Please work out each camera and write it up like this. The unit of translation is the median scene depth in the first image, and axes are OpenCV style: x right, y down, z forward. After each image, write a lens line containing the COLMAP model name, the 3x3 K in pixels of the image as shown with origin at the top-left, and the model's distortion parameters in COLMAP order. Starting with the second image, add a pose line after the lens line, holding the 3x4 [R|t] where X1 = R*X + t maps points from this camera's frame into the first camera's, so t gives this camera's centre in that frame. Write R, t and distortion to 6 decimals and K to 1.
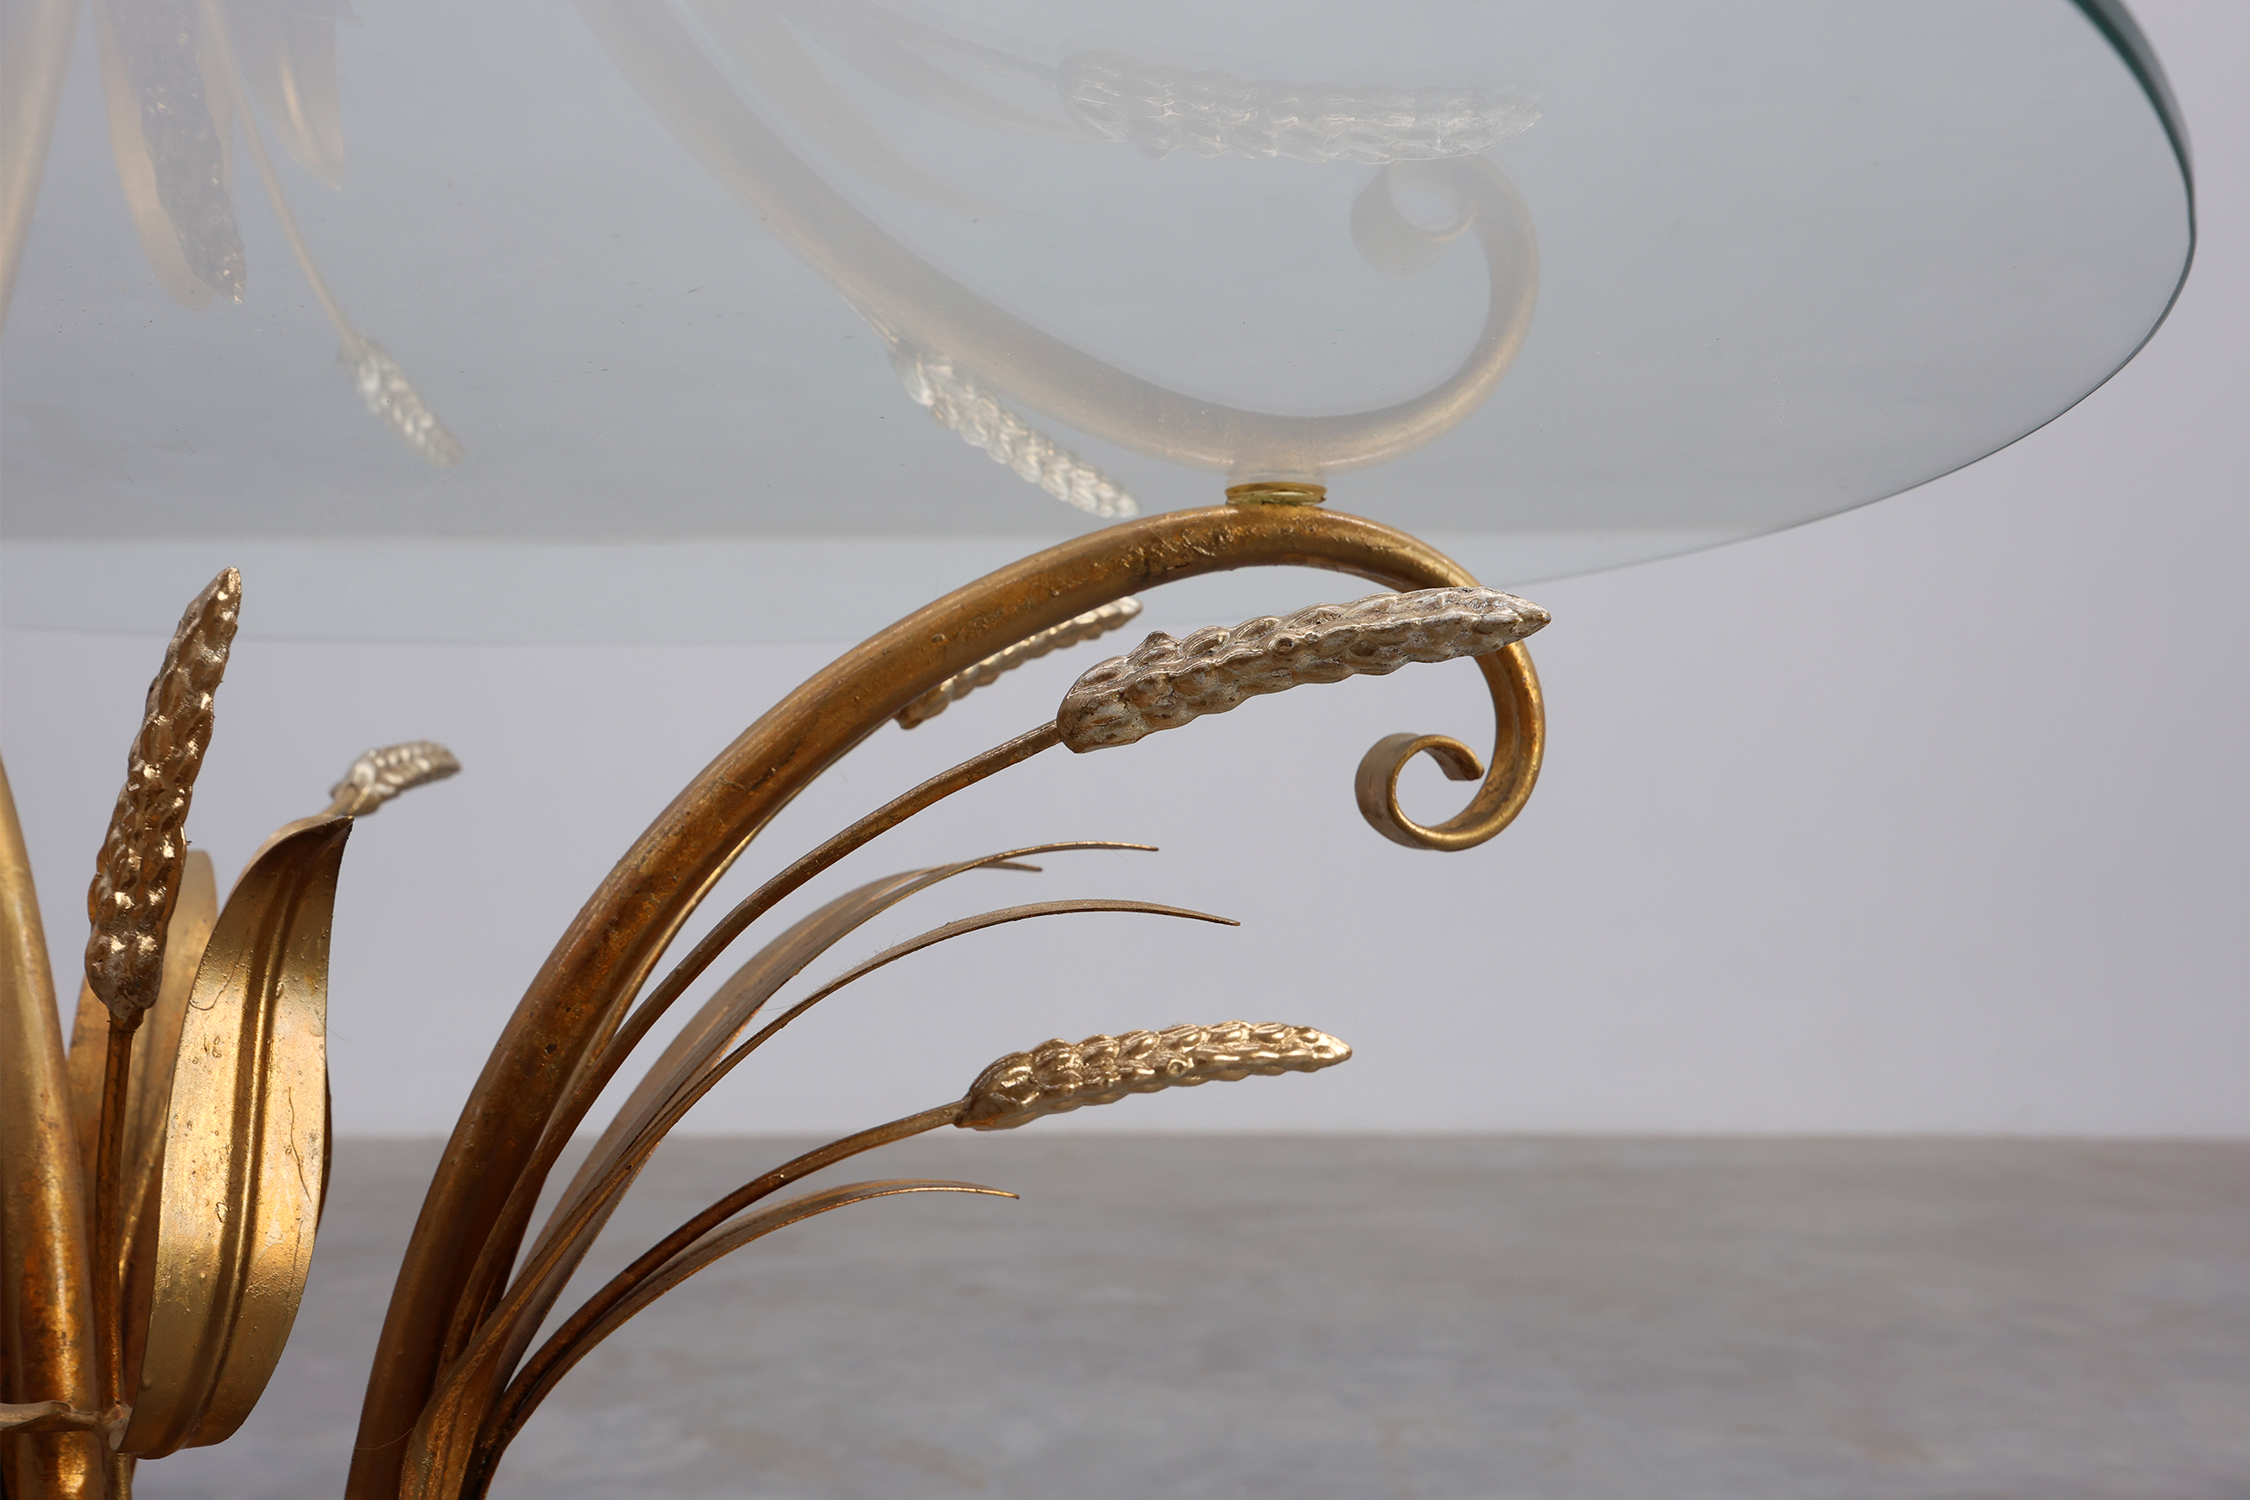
lens RADIAL K [[2085.9, 0, 1125.0], [0, 2085.9, 750.0], [0, 0, 1]] dist [0.012725, 0.019853]
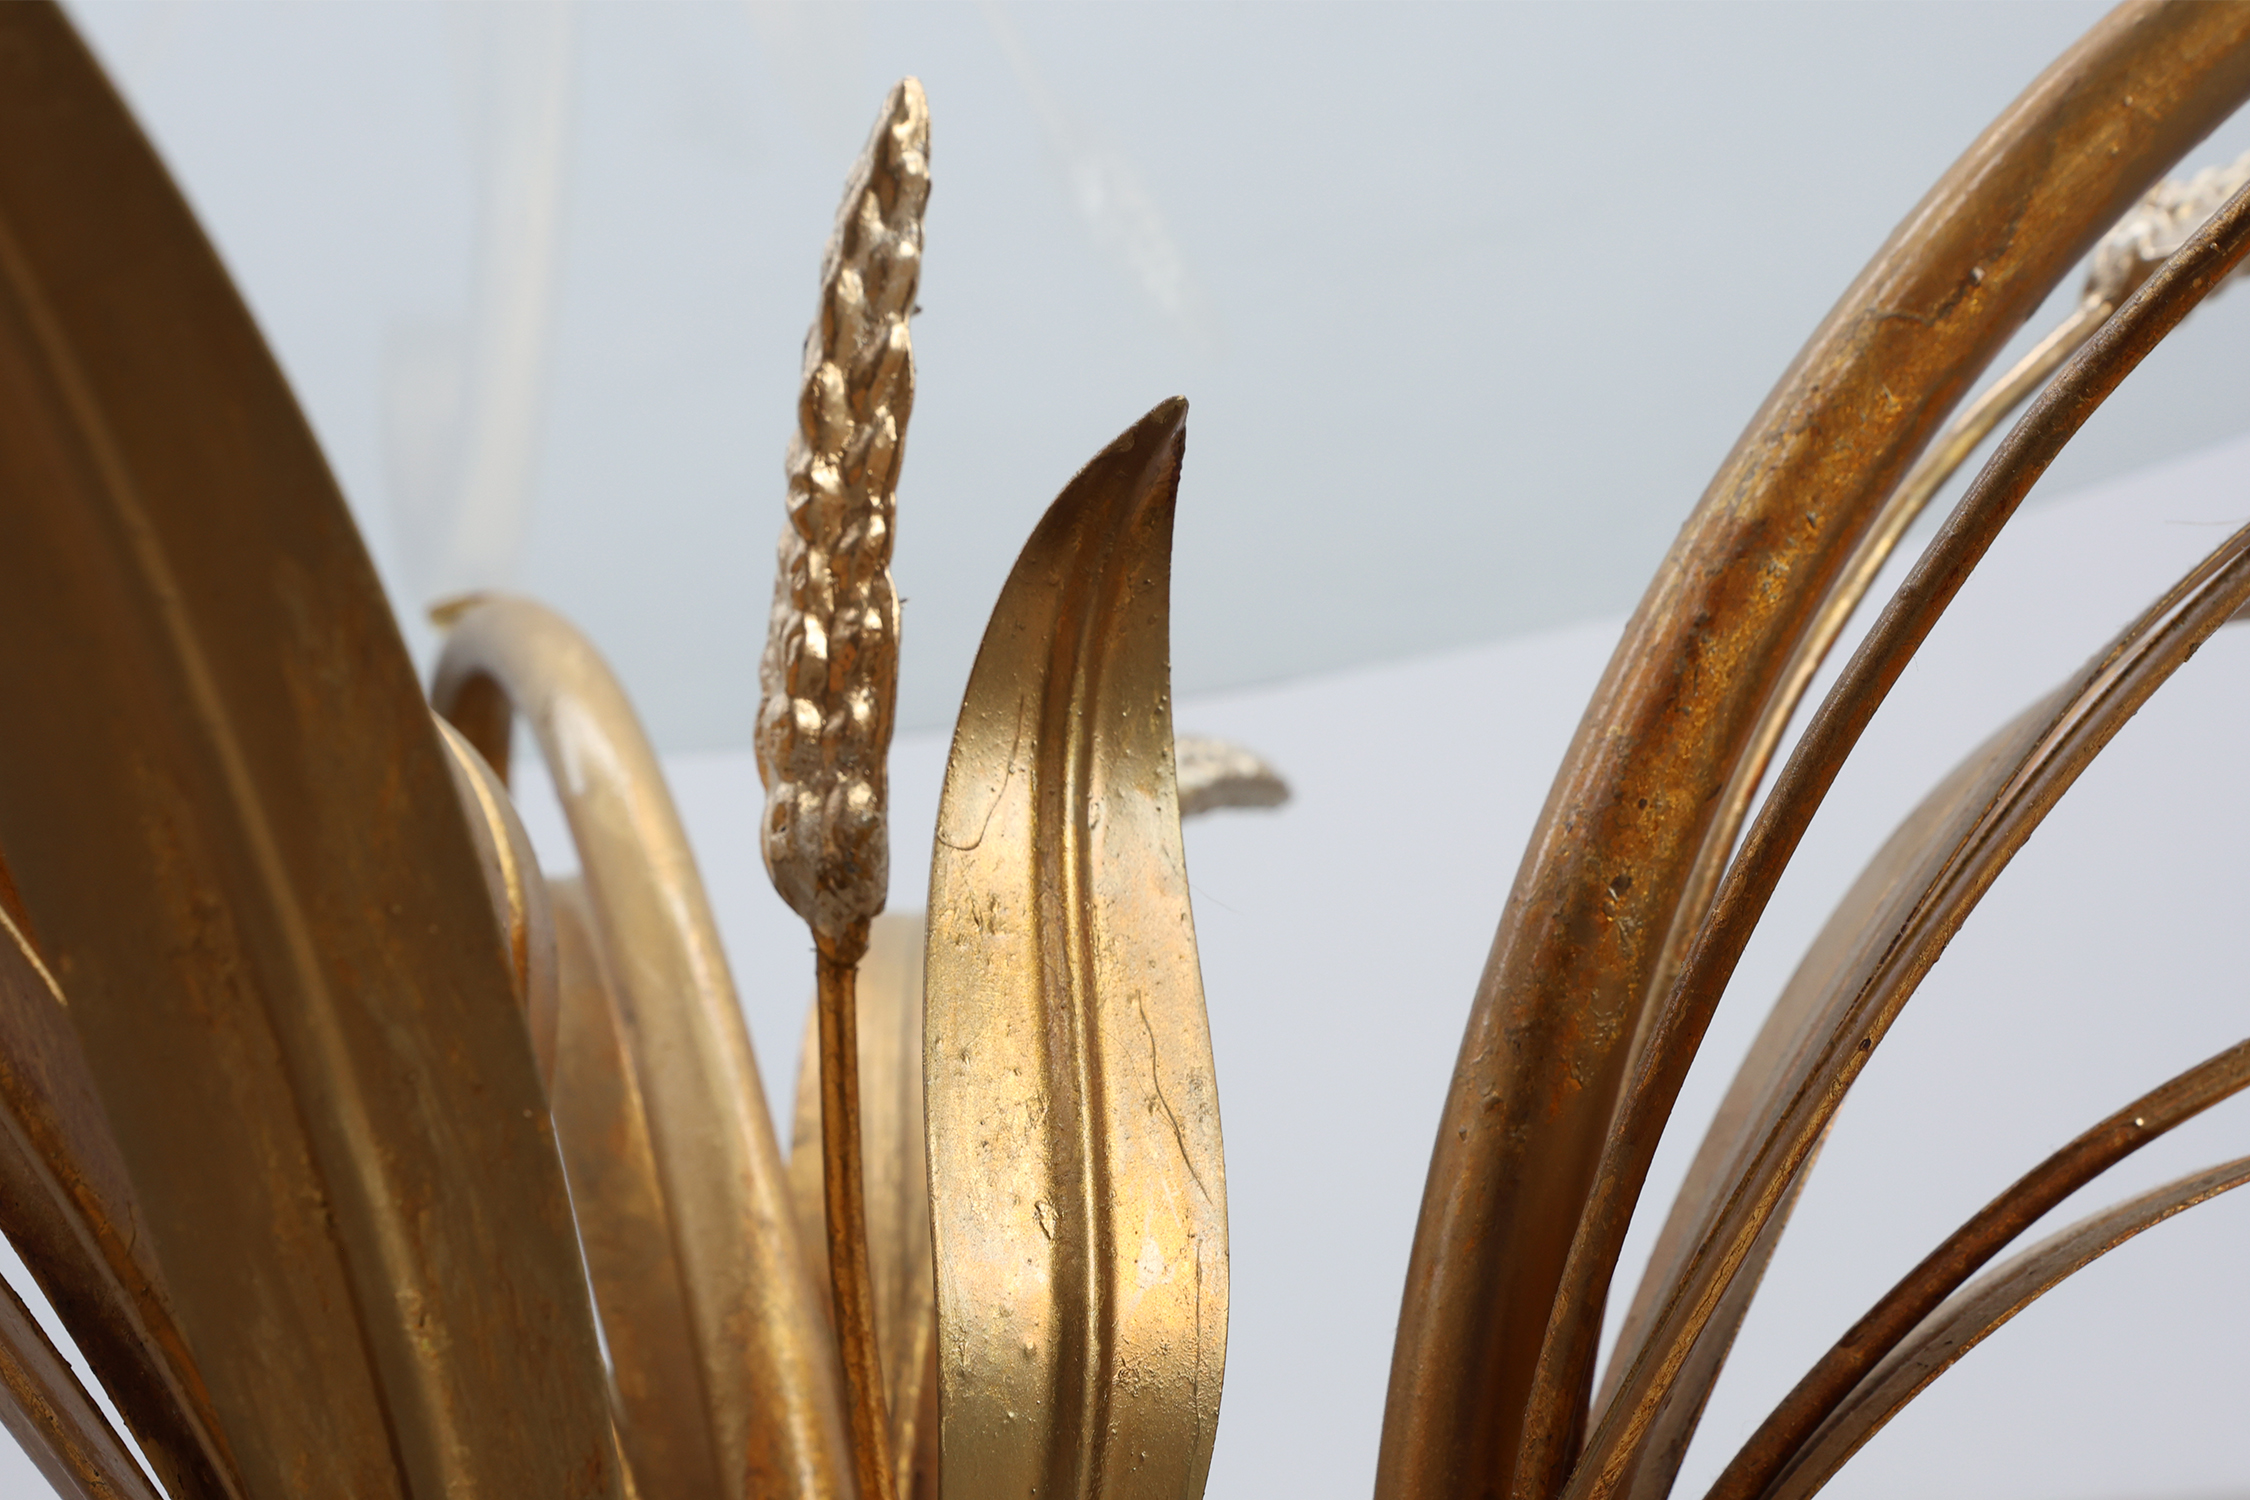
lens RADIAL K [[2661.5, 0, 1067.7], [0, 2661.5, 750.6], [0, 0, 1]] dist [-0.017421, 0.011411]
pose [[0.922695, -0.166394, -0.347773, -0.174813], [0.130380, 0.983592, -0.124689, 0.175058], [0.362815, 0.069707, 0.929250, 0.378192]]
